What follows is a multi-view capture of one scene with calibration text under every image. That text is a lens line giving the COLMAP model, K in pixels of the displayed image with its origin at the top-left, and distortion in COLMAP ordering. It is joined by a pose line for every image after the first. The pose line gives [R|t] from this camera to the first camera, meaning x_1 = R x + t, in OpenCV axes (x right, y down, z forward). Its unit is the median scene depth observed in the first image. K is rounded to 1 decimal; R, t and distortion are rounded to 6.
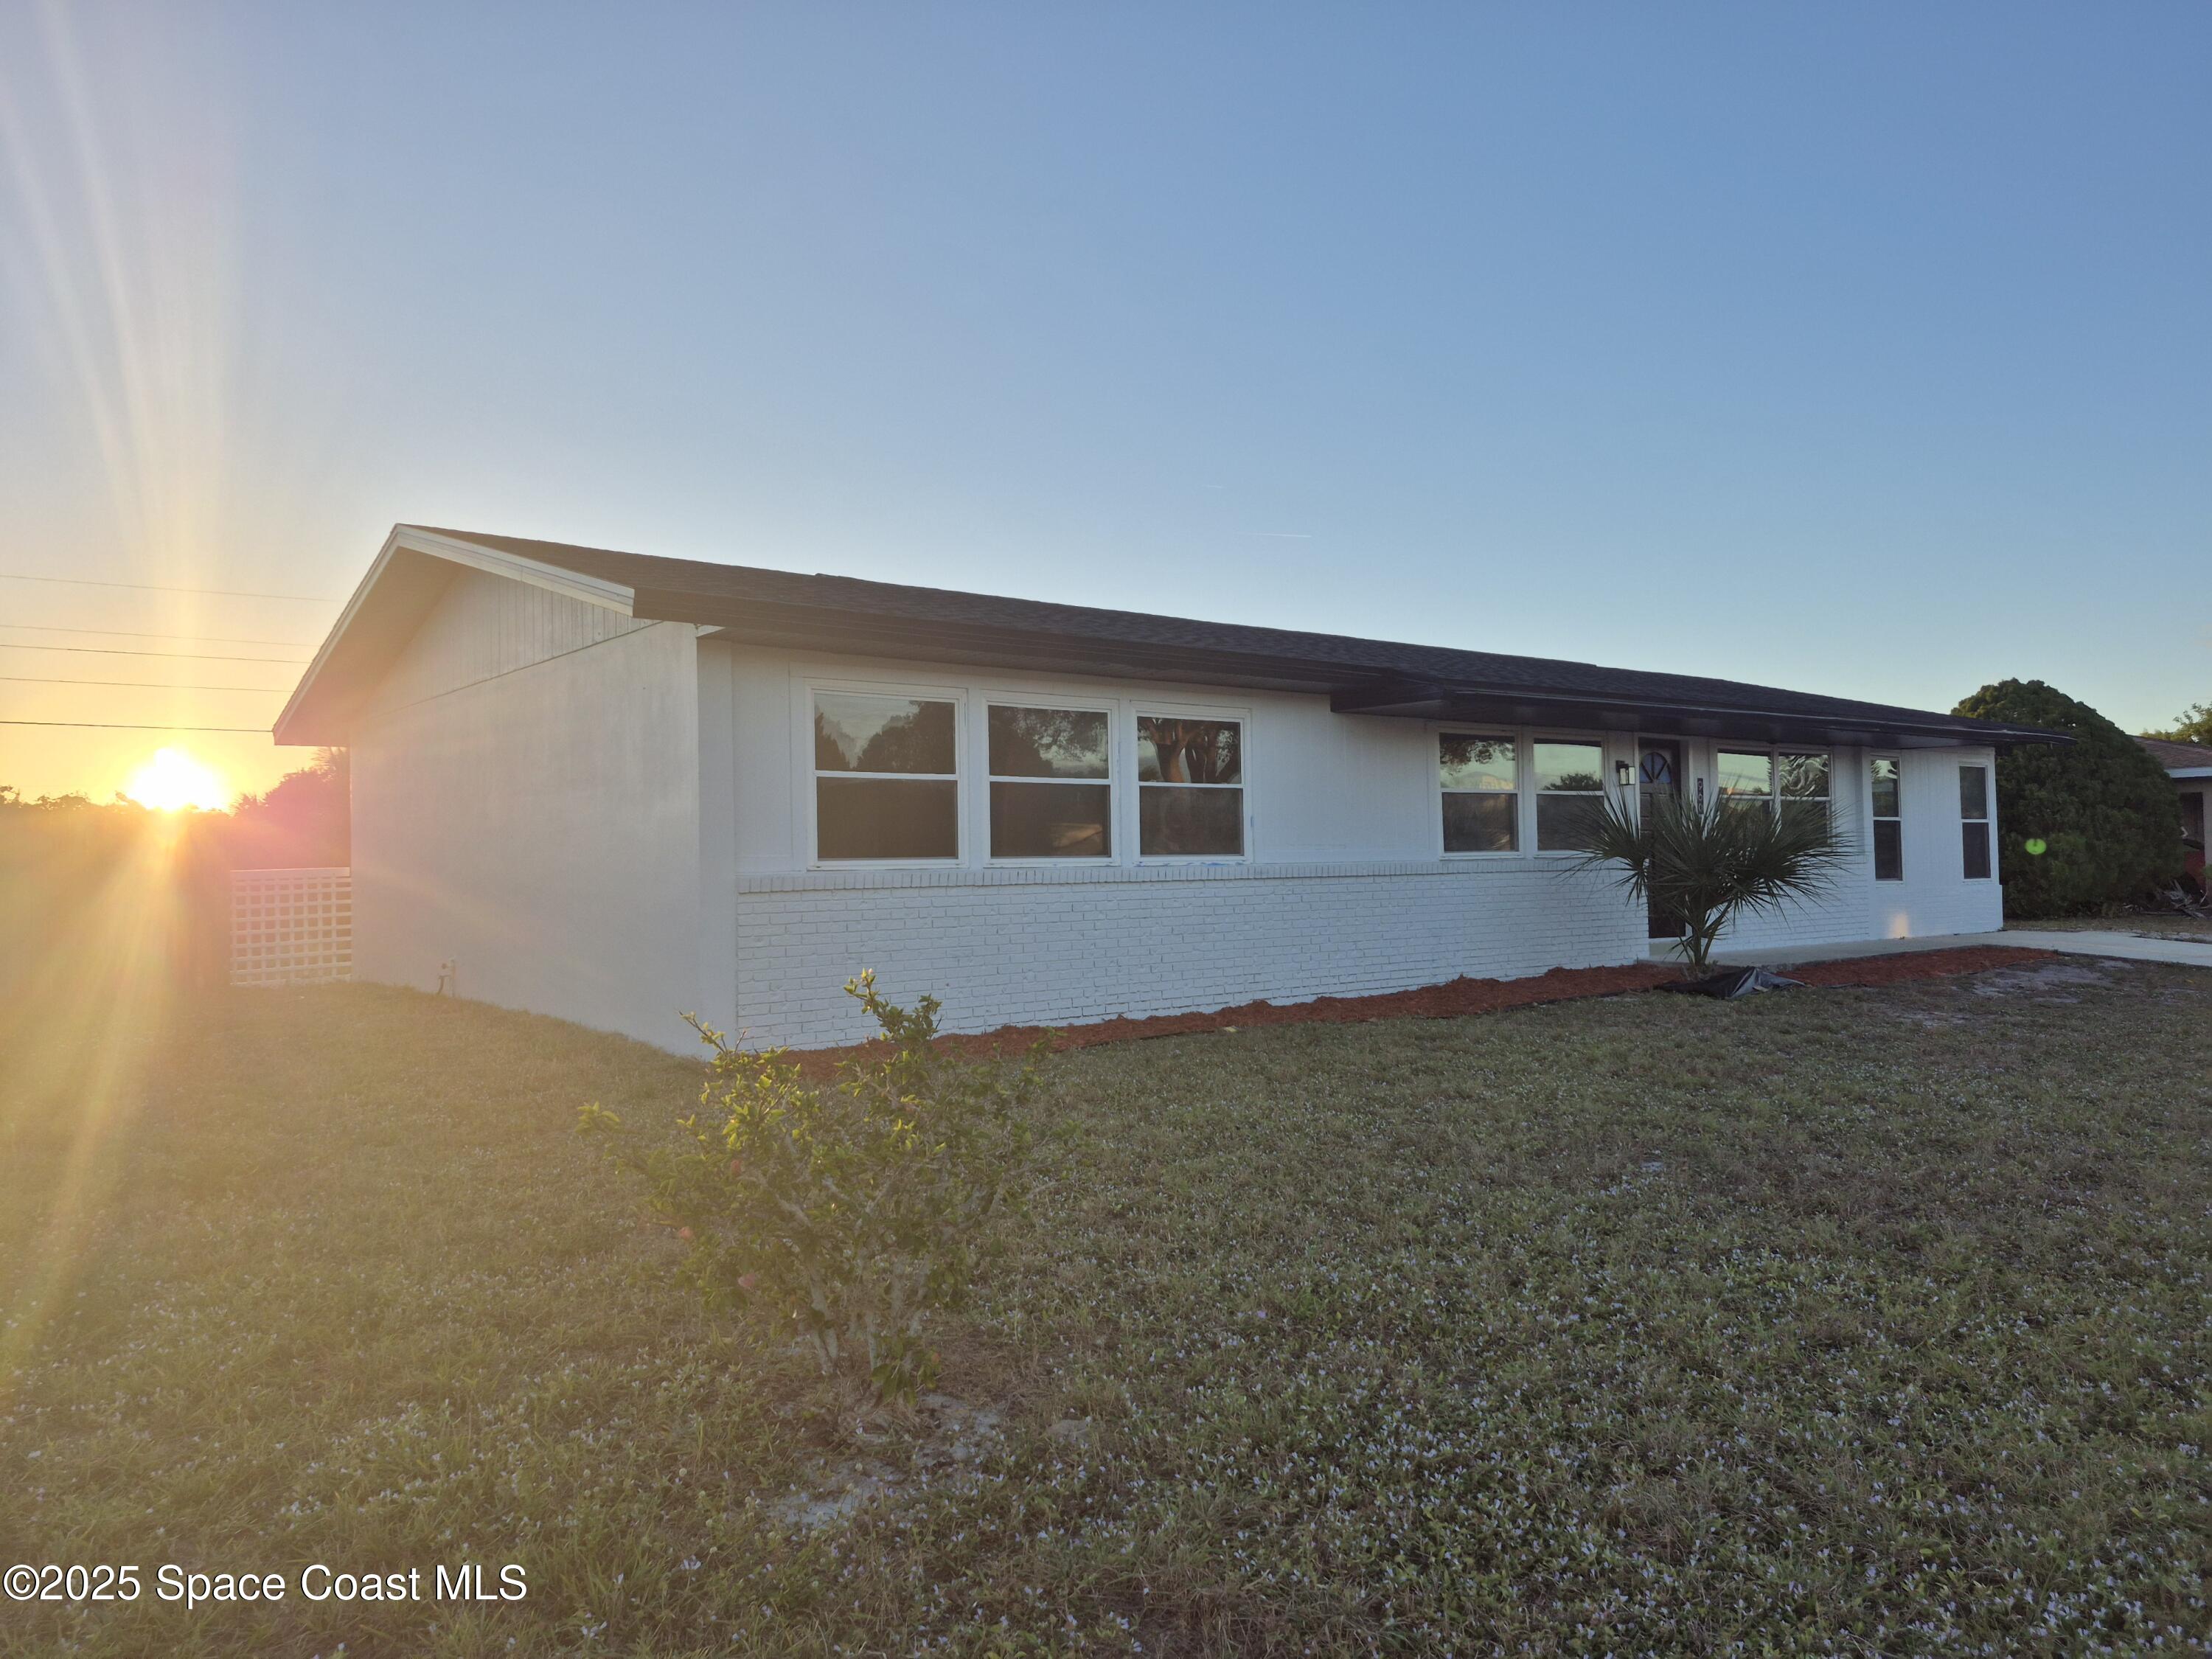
lens RADIAL K [[1532.1, 0, 1094.5], [0, 1532.1, 841.5], [0, 0, 1]] dist [0.057121, -0.041837]
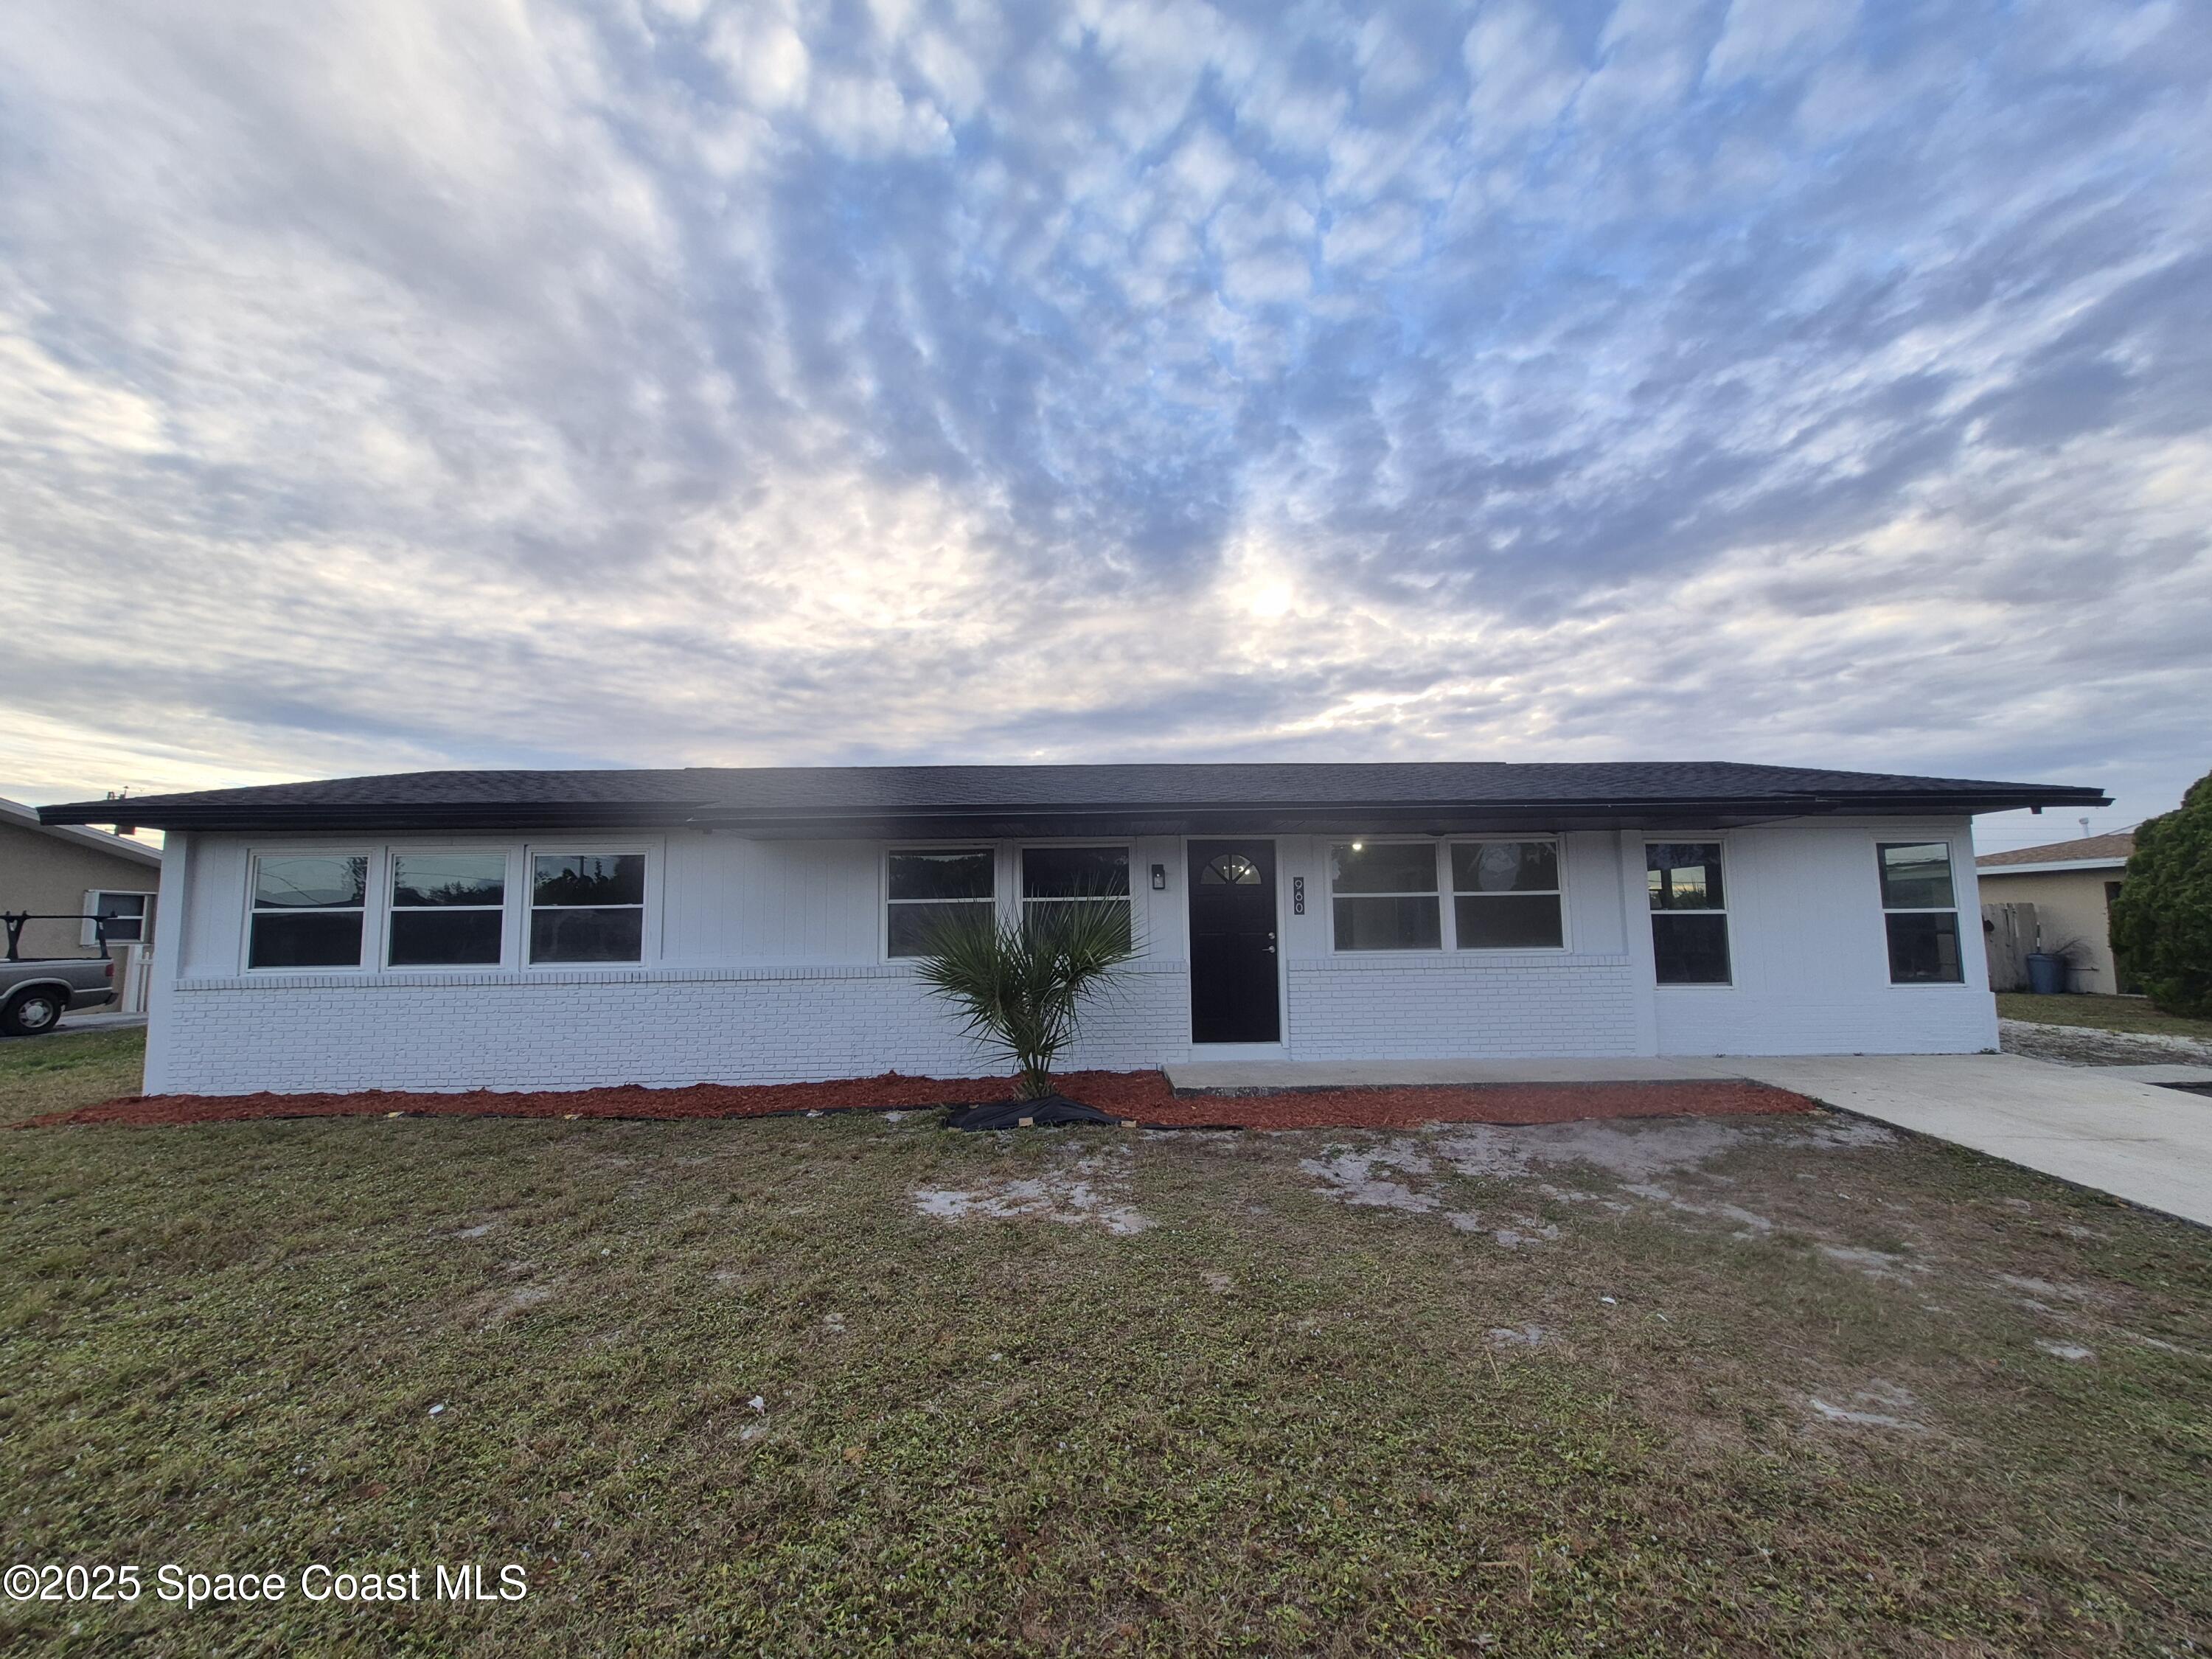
lens RADIAL K [[863.1, 0, 1099.1], [0, 863.1, 846.5], [0, 0, 1]] dist [0.002805, -0.000549]
pose [[0.802206, -0.054538, -0.594551, 0.822126], [0.011379, 0.997035, -0.076103, -0.027043], [0.596939, 0.054285, 0.800448, 0.661726]]
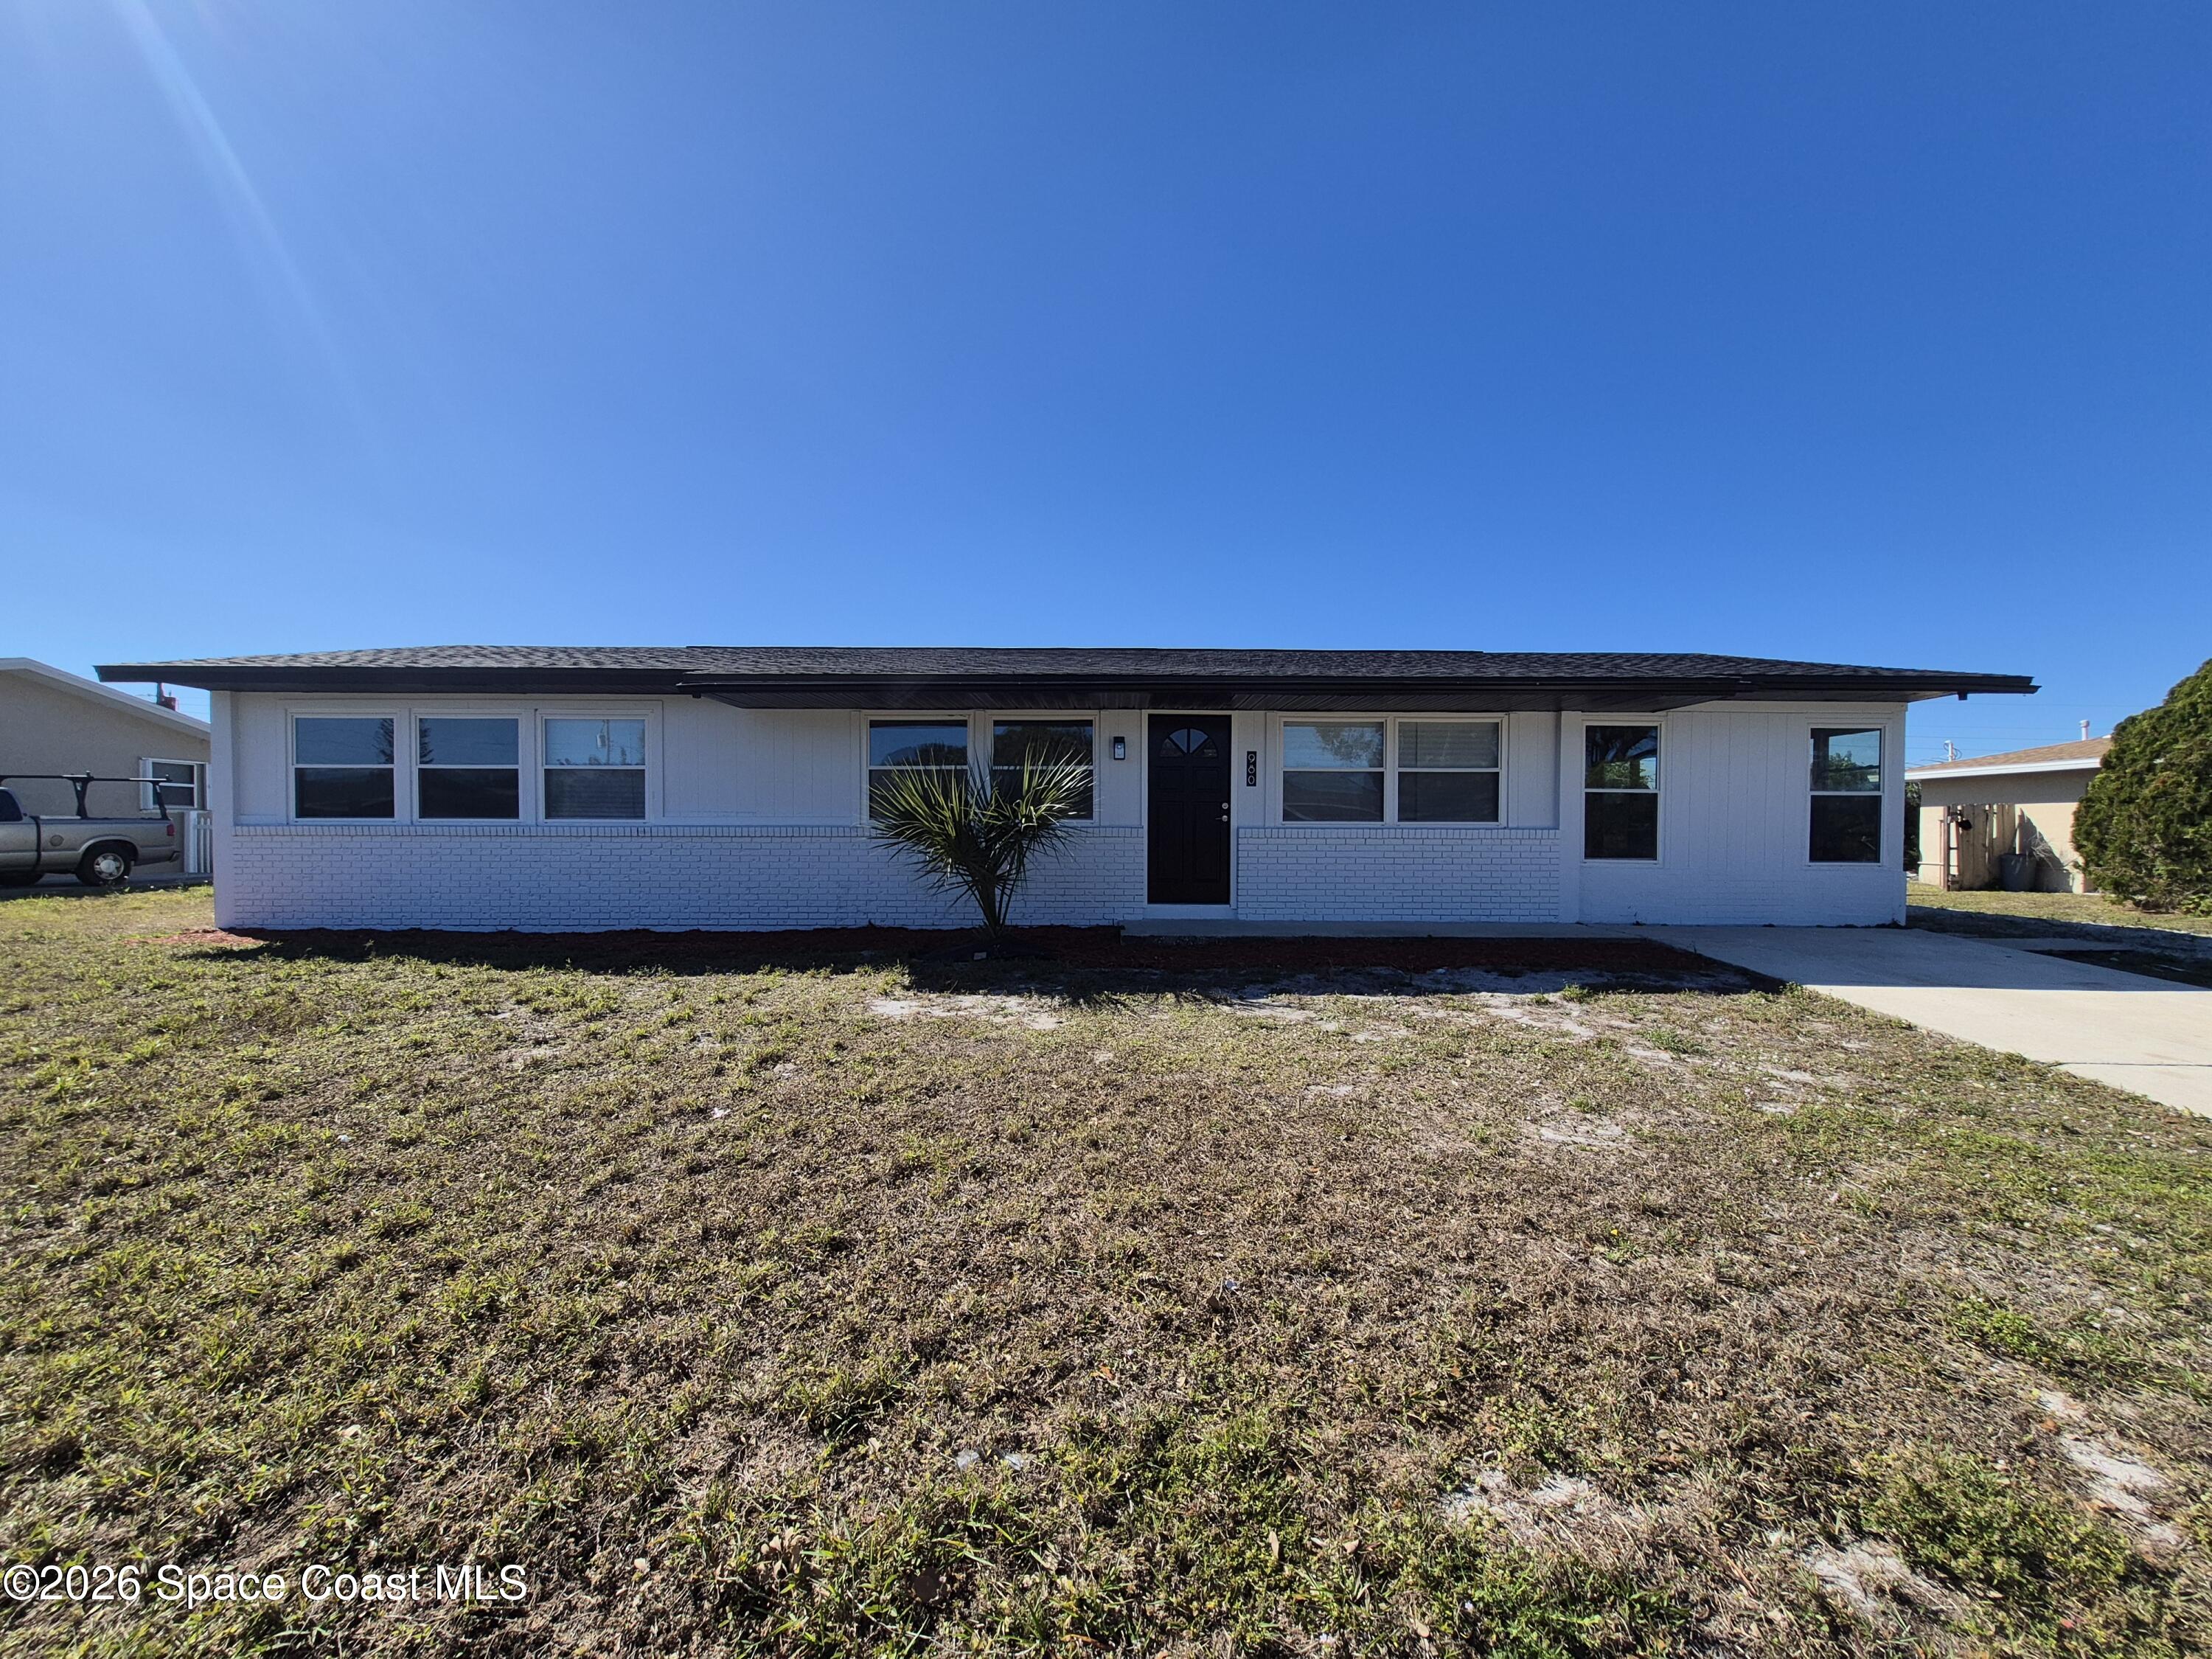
lens RADIAL K [[863.1, 0, 1099.5], [0, 863.1, 842.4], [0, 0, 1]] dist [0.002805, -0.000549]
pose [[0.787521, 0.025873, -0.615744, 0.893758], [-0.006418, 0.999408, 0.033786, 0.001374], [0.616254, -0.022656, 0.787222, 0.649606]]
